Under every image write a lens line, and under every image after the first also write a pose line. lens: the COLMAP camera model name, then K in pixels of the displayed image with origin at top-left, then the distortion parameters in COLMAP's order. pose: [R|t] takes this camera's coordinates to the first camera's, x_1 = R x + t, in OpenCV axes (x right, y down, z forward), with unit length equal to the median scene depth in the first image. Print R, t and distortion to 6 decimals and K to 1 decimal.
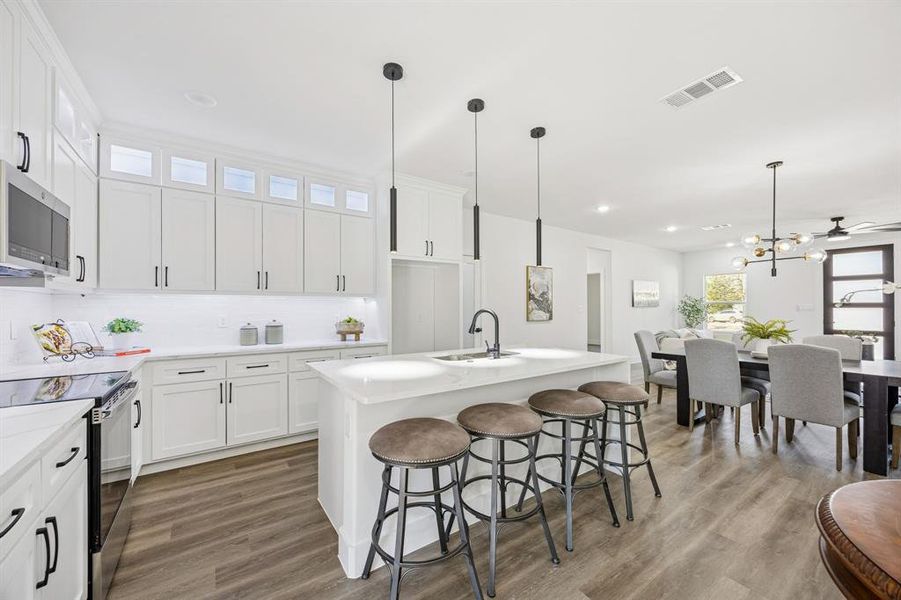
lens RADIAL K [[344.2, 0, 449.6], [0, 344.2, 306.0], [0, 0, 1]] dist [-0.000416, -0.000035]
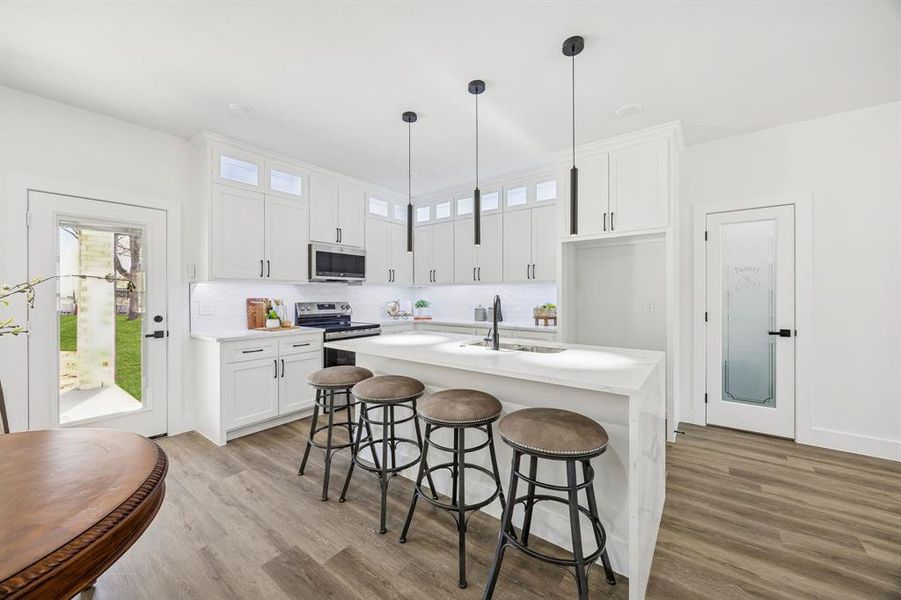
lens RADIAL K [[344.2, 0, 444.5], [0, 344.2, 294.1], [0, 0, 1]] dist [-0.000416, -0.000035]
pose [[0.307088, -0.001746, -0.951680, 0.631499], [0.005259, 0.999986, -0.000137, 0.003860], [0.951667, -0.004963, 0.307093, 0.392547]]
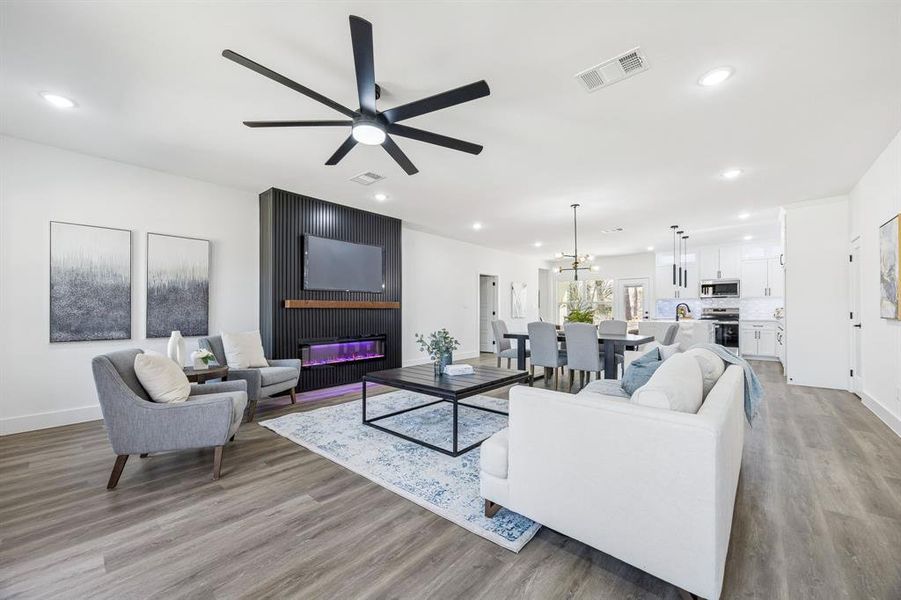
lens RADIAL K [[344.2, 0, 454.9], [0, 344.2, 308.6], [0, 0, 1]] dist [-0.000416, -0.000035]
pose [[-0.967465, 0.002614, -0.252990, 1.691262], [0.004626, 0.999962, -0.007359, 0.041350], [0.252961, -0.008290, -0.967441, 2.117492]]
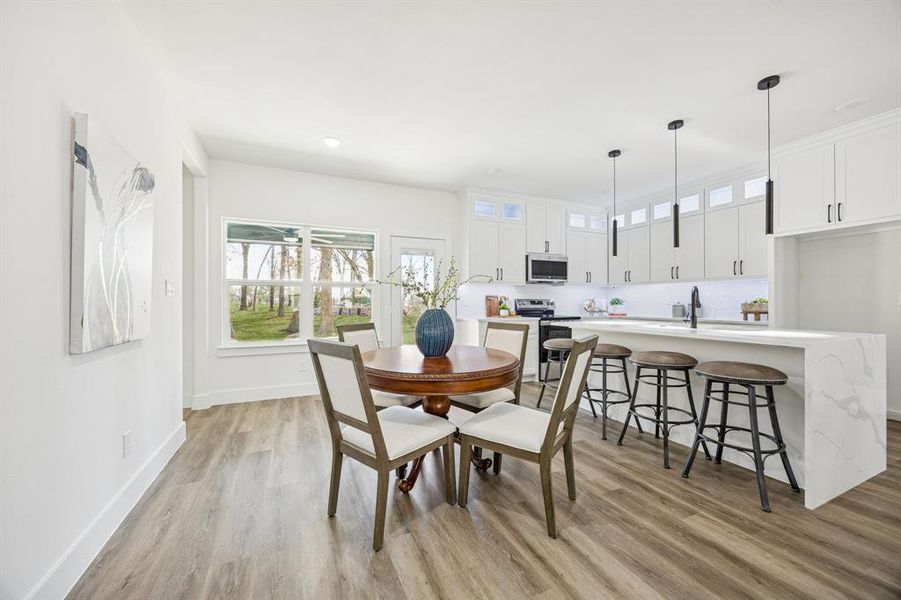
lens RADIAL K [[344.2, 0, 448.7], [0, 344.2, 301.8], [0, 0, 1]] dist [-0.000416, -0.000035]
pose [[-0.171291, 0.000843, -0.985220, 0.938461], [0.007799, 0.999969, -0.000500, 0.037284], [0.985190, -0.007770, -0.171292, 0.254154]]
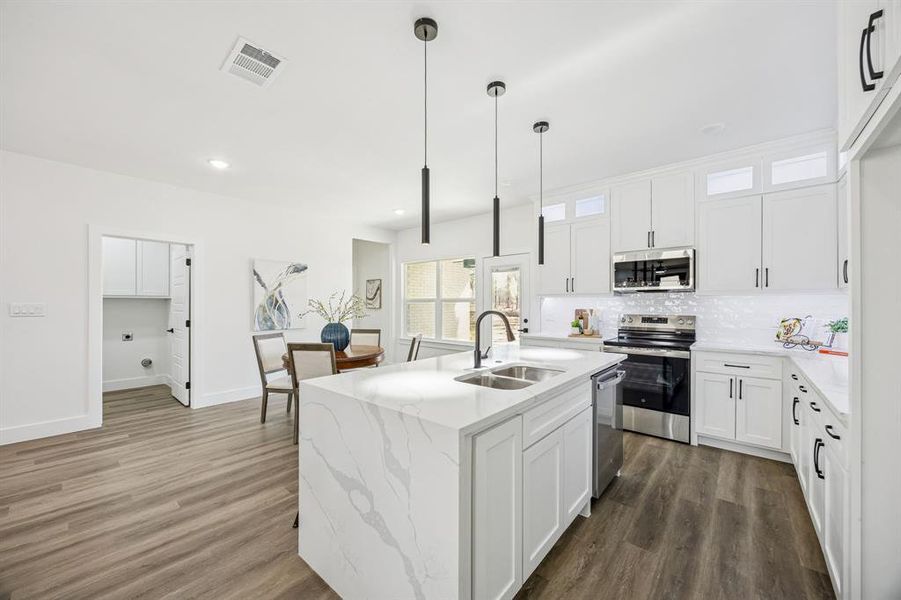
lens RADIAL K [[344.2, 0, 451.3], [0, 344.2, 304.0], [0, 0, 1]] dist [-0.000416, -0.000035]
pose [[-0.965741, 0.002660, -0.259496, 0.277091], [0.003067, 0.999995, -0.001164, -0.004900], [0.259491, -0.001920, -0.965744, 1.192894]]
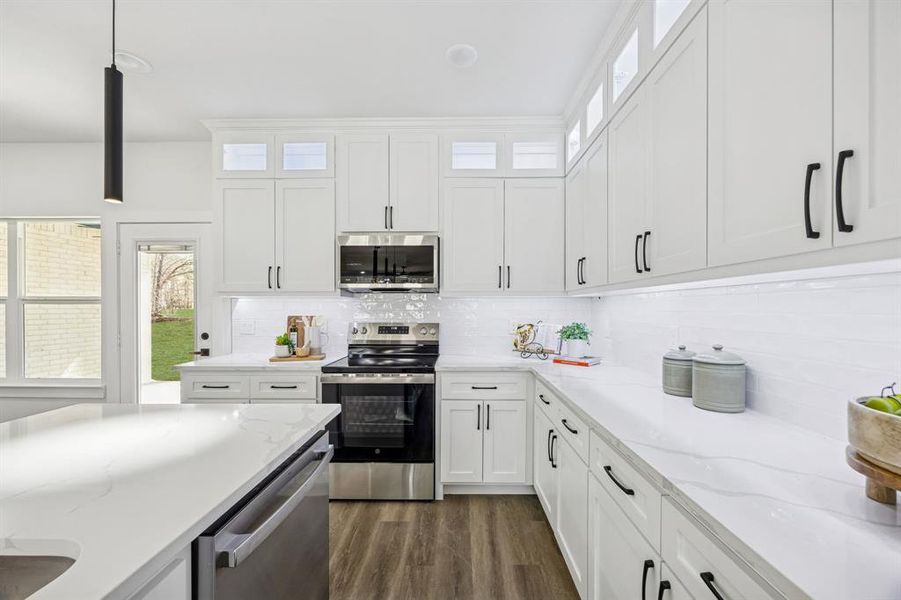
lens RADIAL K [[344.2, 0, 457.8], [0, 344.2, 310.7], [0, 0, 1]] dist [-0.000416, -0.000035]
pose [[-0.573770, 0.007051, -0.818986, -0.026473], [0.002610, 0.999974, 0.006781, -0.003393], [0.819012, 0.001753, -0.573774, 0.917032]]
